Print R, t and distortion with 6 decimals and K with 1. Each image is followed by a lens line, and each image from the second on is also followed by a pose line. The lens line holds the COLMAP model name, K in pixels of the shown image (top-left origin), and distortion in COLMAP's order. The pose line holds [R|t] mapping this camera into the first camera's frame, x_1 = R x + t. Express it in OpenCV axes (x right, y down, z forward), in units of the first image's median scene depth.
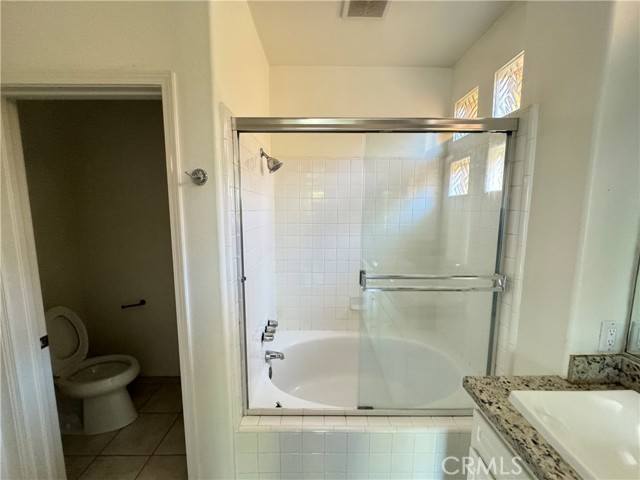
lens RADIAL K [[256.7, 0, 320.0], [0, 256.7, 240.0], [0, 0, 1]] dist [0.001661, 0.000041]
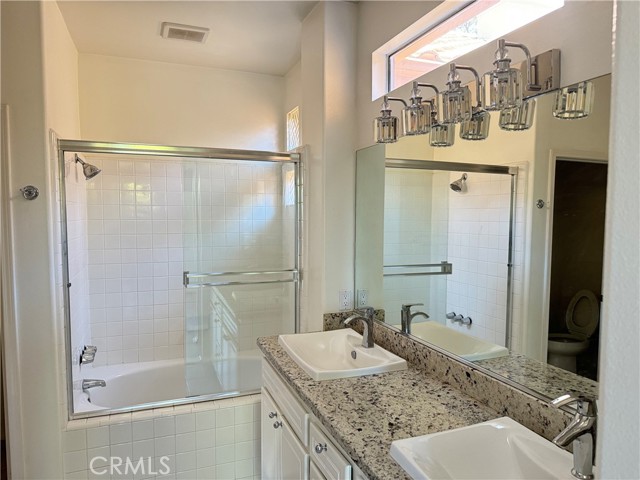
lens RADIAL K [[447.7, 0, 319.9], [0, 447.7, 244.6], [0, 0, 1]] dist [0.048270, -0.055499]
pose [[0.934563, -0.023765, 0.355002, 0.013659], [0.041522, 0.998234, -0.042484, 0.108585], [-0.353366, 0.054444, 0.933900, -1.138792]]
